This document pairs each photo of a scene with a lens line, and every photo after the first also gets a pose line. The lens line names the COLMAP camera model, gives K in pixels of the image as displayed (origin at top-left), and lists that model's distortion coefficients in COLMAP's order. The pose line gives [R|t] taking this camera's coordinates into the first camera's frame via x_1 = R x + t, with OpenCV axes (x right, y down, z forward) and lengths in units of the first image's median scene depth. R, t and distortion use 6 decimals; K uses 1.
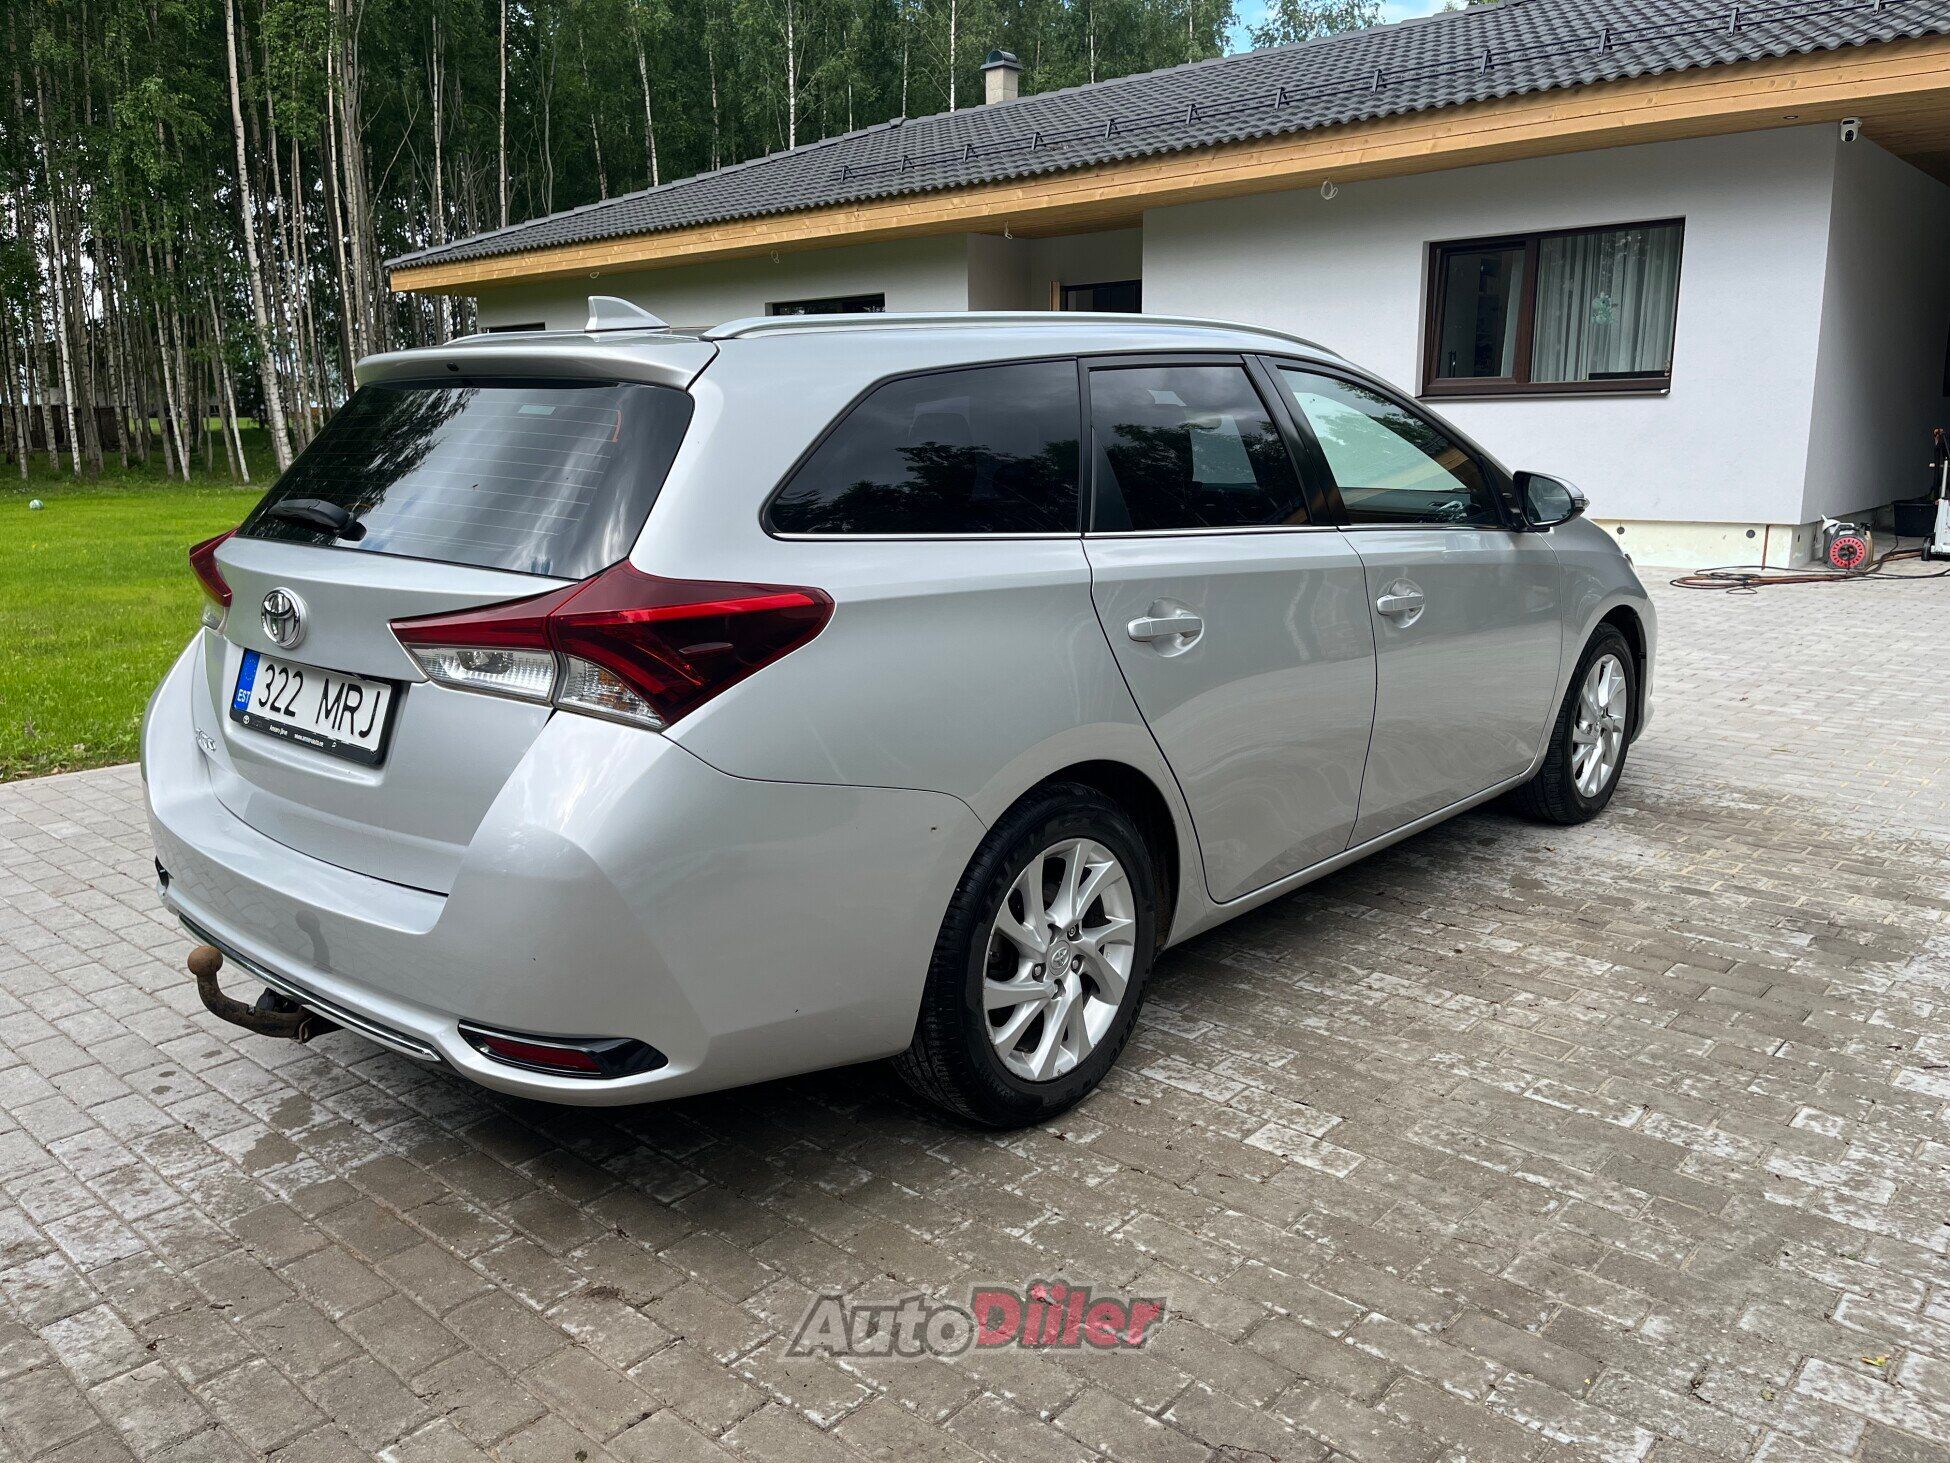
lens RADIAL K [[1461.5, 0, 973.4], [0, 1461.5, 725.6], [0, 0, 1]] dist [0.001005, -0.000377]
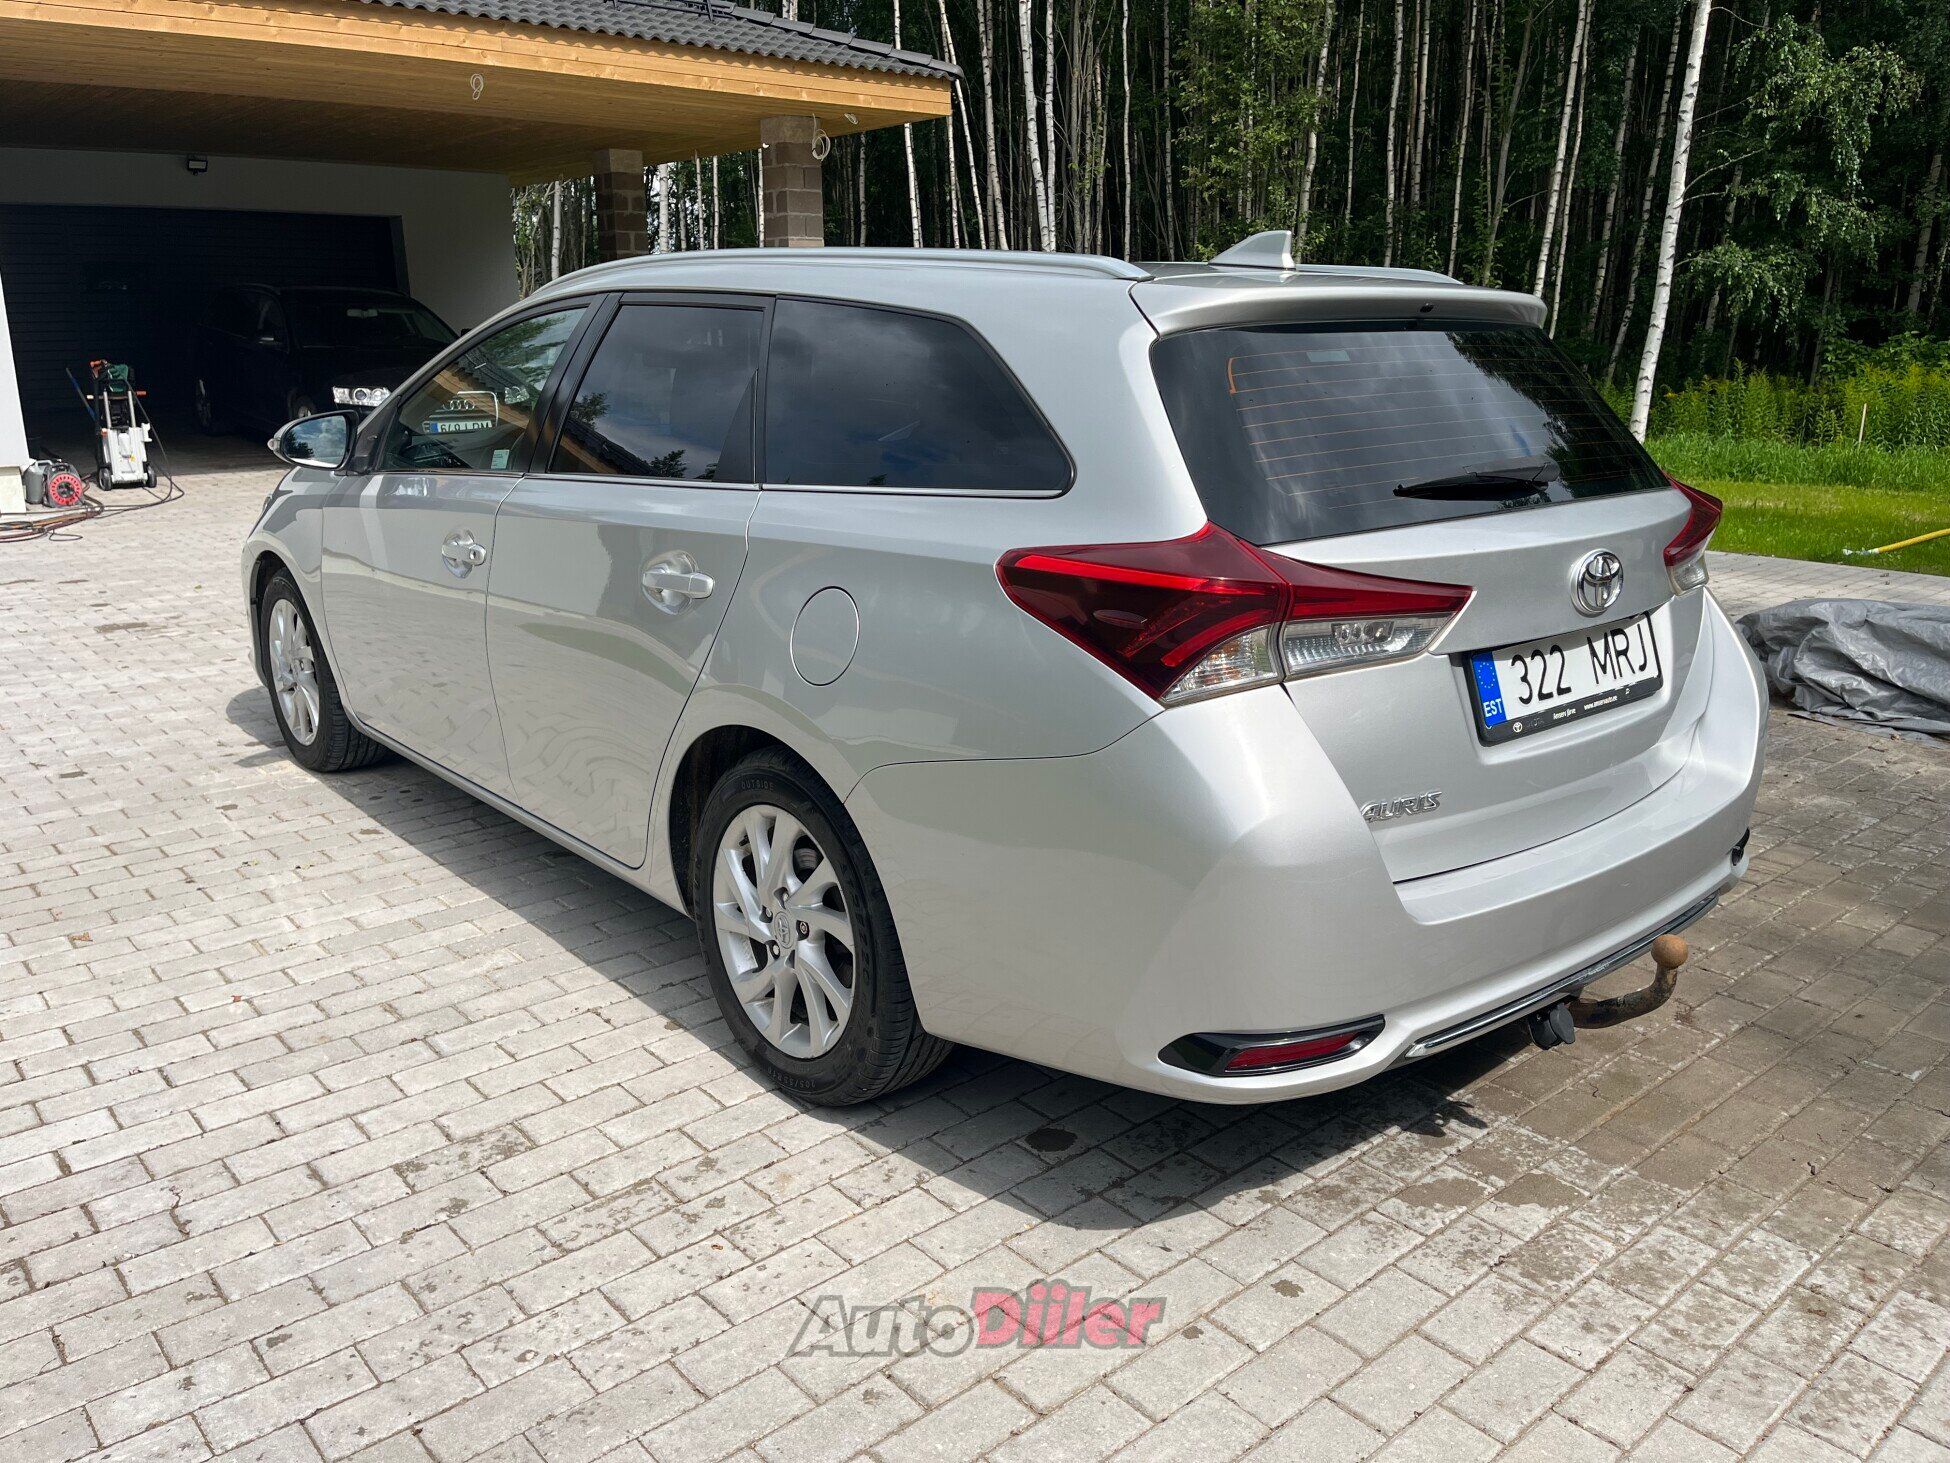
lens RADIAL K [[1461.5, 0, 972.4], [0, 1461.5, 734.9], [0, 0, 1]] dist [0.001005, -0.000377]
pose [[0.158189, -0.256587, 0.953488, -1.349559], [0.212844, 0.951806, 0.220822, -0.252322], [-0.964196, 0.168013, 0.205178, 1.130287]]
